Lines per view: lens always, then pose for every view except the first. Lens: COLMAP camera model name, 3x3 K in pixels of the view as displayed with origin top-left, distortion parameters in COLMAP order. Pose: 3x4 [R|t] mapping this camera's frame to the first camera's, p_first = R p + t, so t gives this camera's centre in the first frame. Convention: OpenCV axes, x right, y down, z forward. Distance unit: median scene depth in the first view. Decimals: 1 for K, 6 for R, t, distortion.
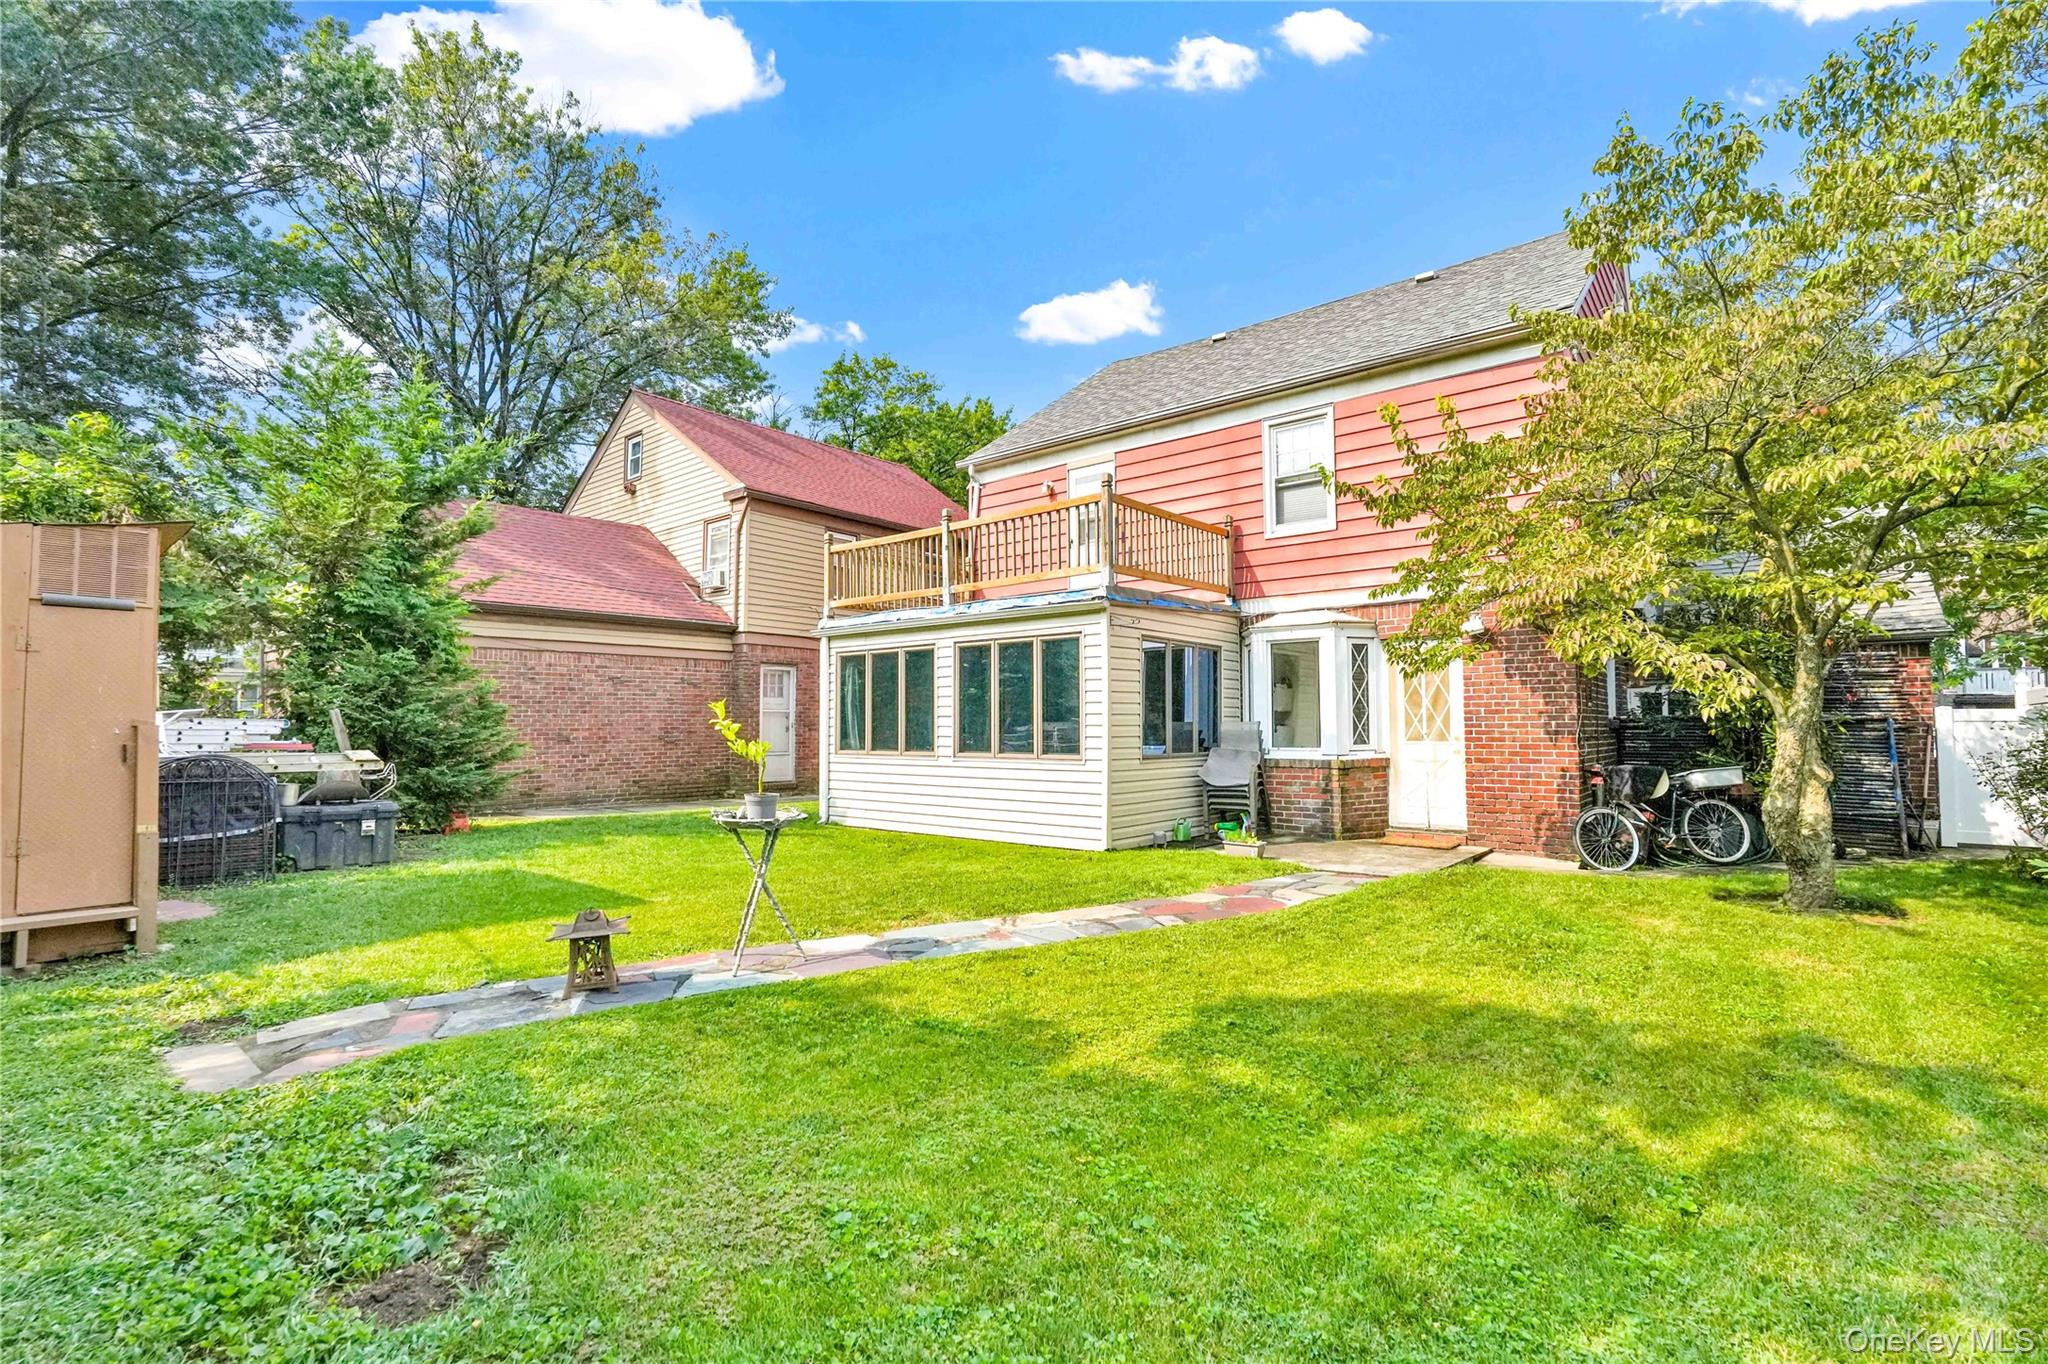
lens RADIAL K [[919.1, 0, 1019.9], [0, 919.1, 710.9], [0, 0, 1]] dist [-0.001735, -0.000066]
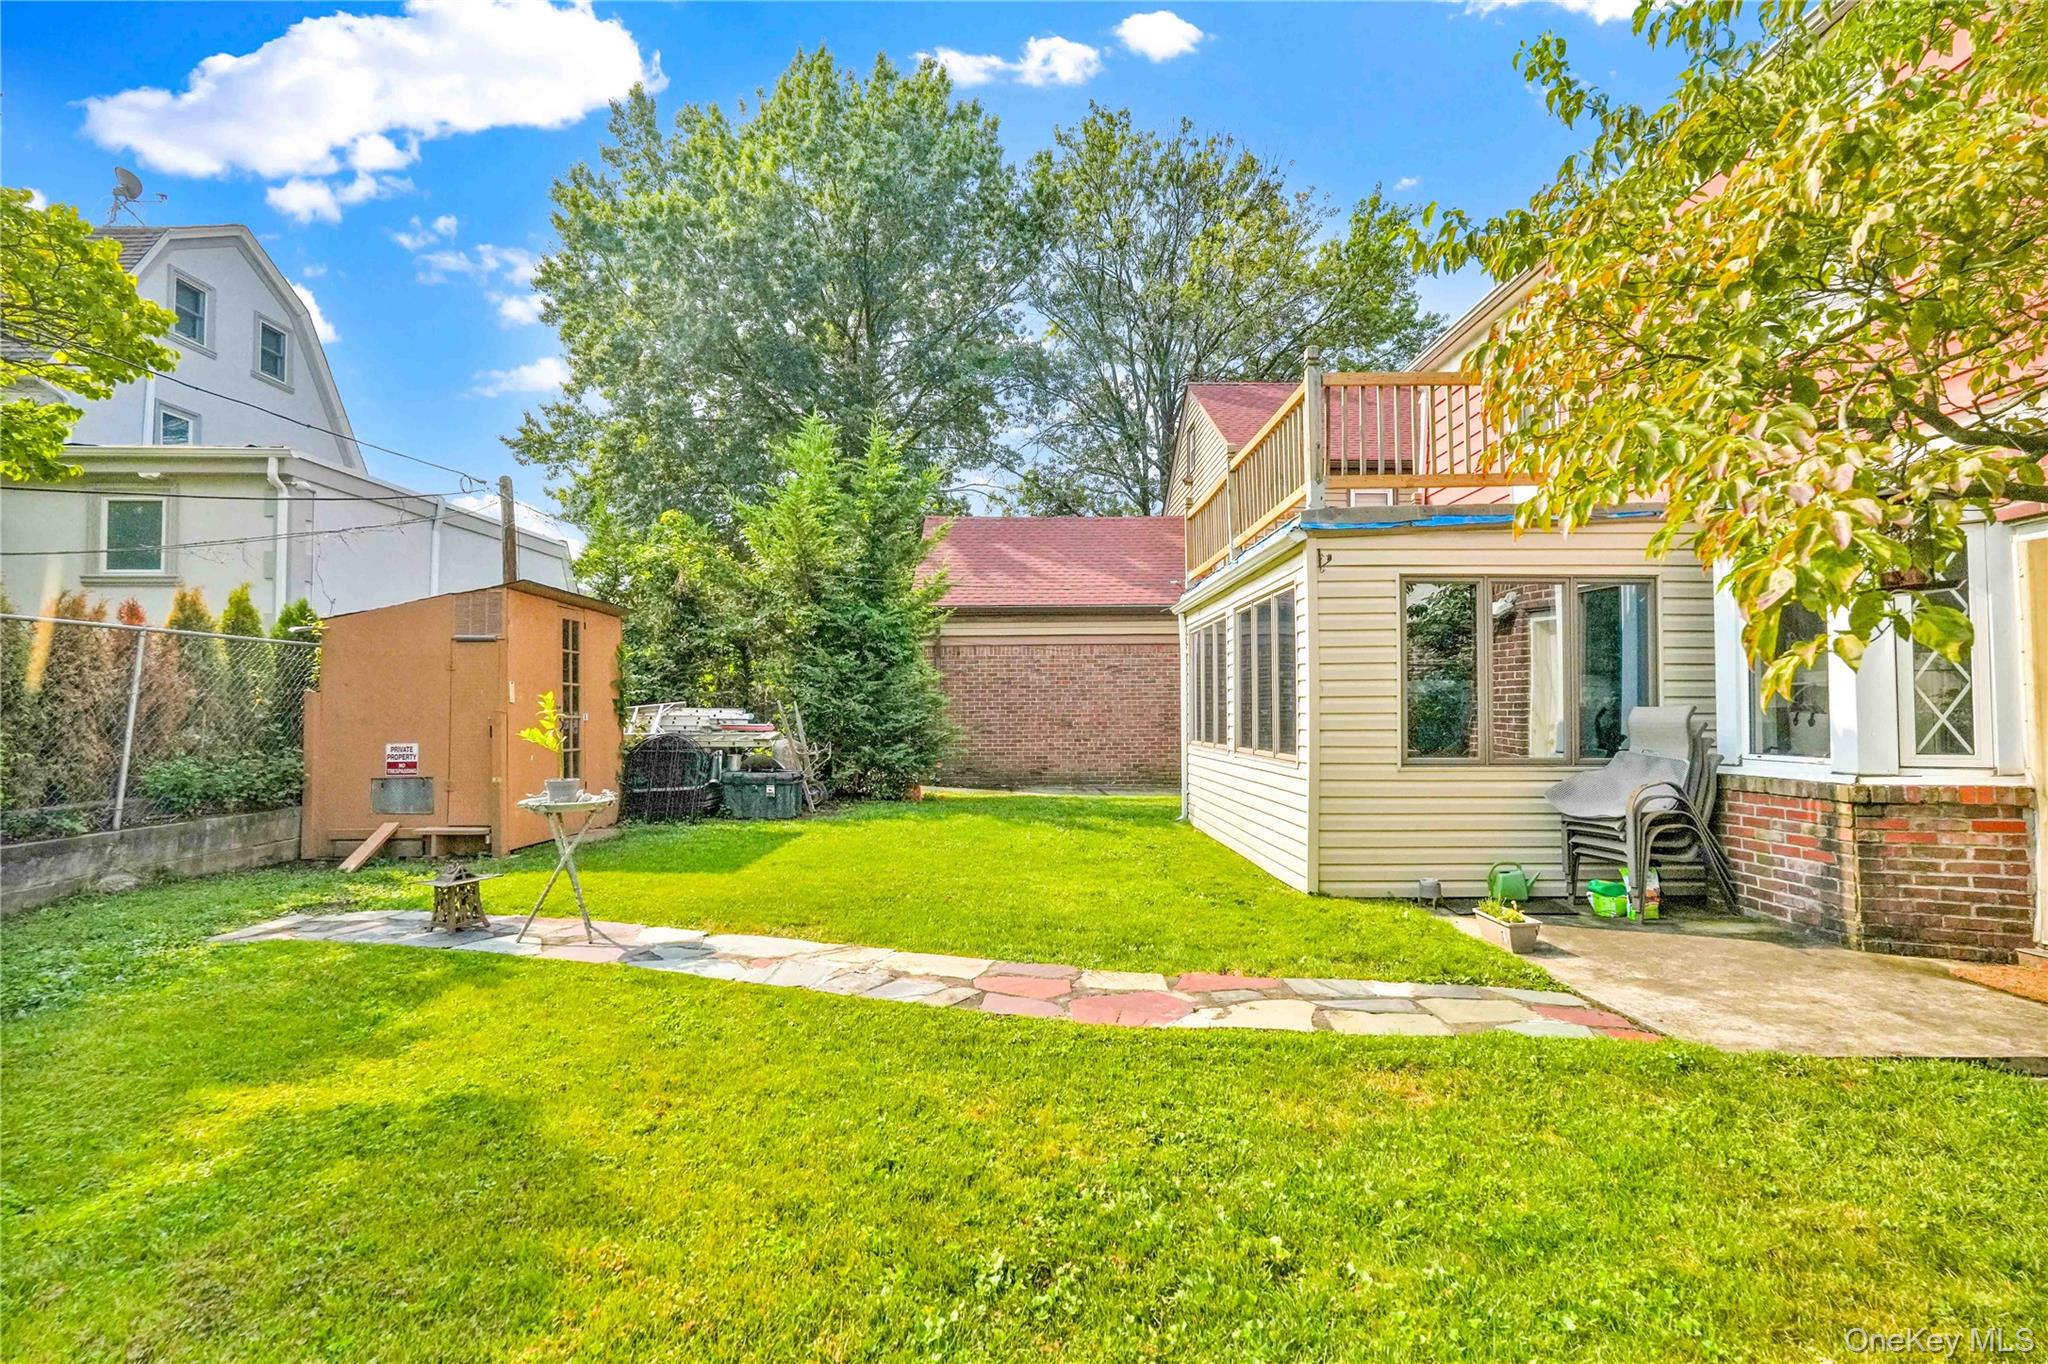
lens RADIAL K [[918.1, 0, 1024.0], [0, 918.1, 682.0], [0, 0, 1]] dist [-0.002697, 0.000037]
pose [[0.646562, -0.024449, -0.762470, 0.434807], [0.013799, 0.999698, -0.020355, 0.002899], [0.762737, 0.002639, 0.646703, 0.350652]]
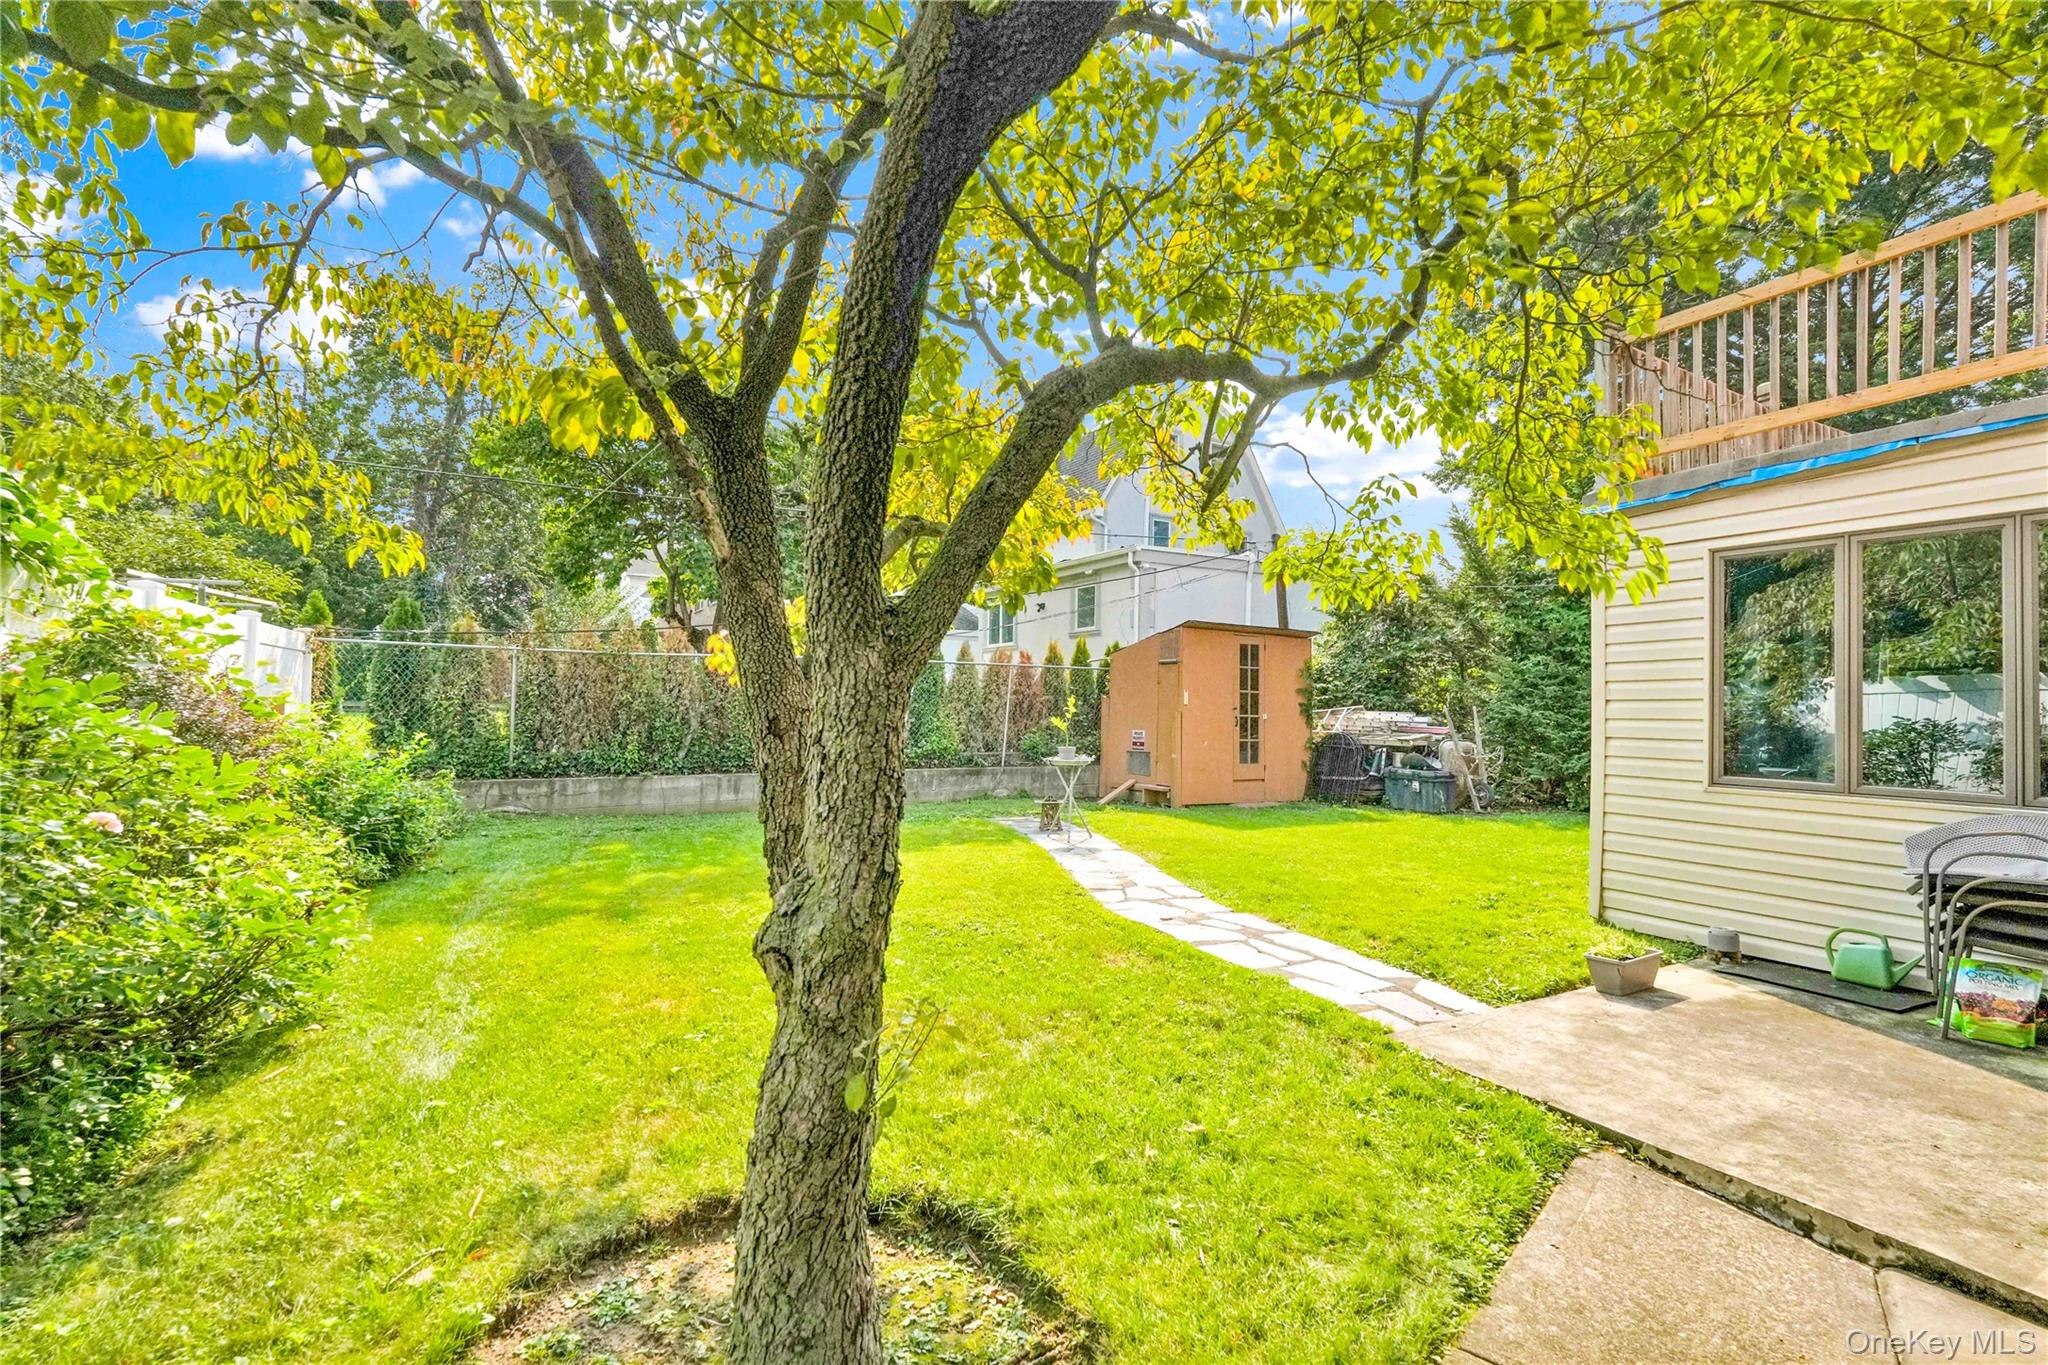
lens RADIAL K [[918.1, 0, 1024.0], [0, 918.1, 682.5], [0, 0, 1]] dist [-0.002697, 0.000037]
pose [[-0.345548, -0.033584, -0.937800, 0.722606], [-0.002638, 0.999390, -0.034818, 0.012376], [0.938398, -0.009557, -0.345425, 0.755449]]
